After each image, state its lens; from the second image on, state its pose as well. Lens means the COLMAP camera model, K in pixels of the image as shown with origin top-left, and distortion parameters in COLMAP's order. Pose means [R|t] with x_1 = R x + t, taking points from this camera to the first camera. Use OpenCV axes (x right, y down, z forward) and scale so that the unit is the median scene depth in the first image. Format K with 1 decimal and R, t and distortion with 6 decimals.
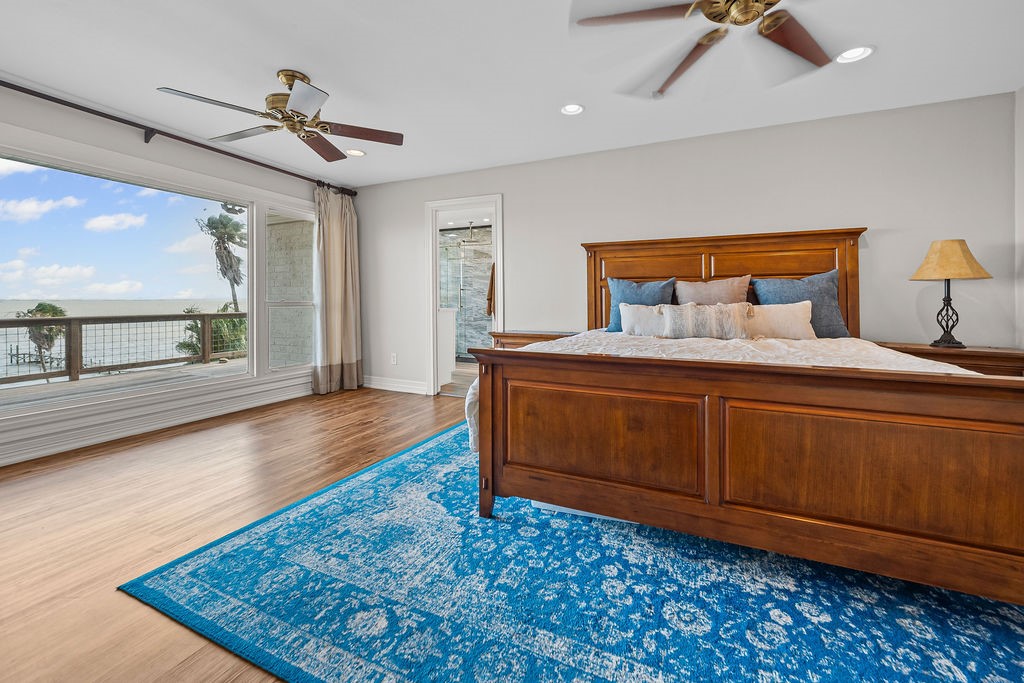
lens RADIAL K [[418.5, 0, 511.4], [0, 418.5, 319.7], [0, 0, 1]] dist [-0.008638, 0.004538]
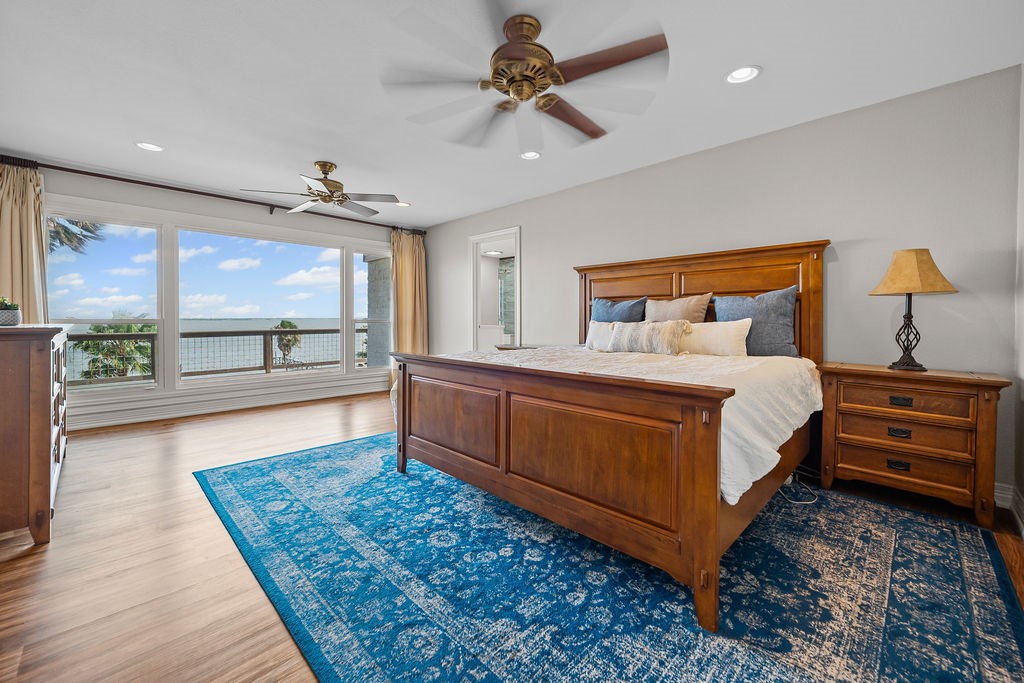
lens RADIAL K [[408.7, 0, 507.5], [0, 408.7, 338.9], [0, 0, 1]] dist [0.000562, 0.000946]
pose [[0.937045, 0.016296, -0.348829, 0.861260], [-0.013966, 0.999860, 0.009194, 0.004683], [0.348930, -0.003744, 0.937141, -0.192373]]
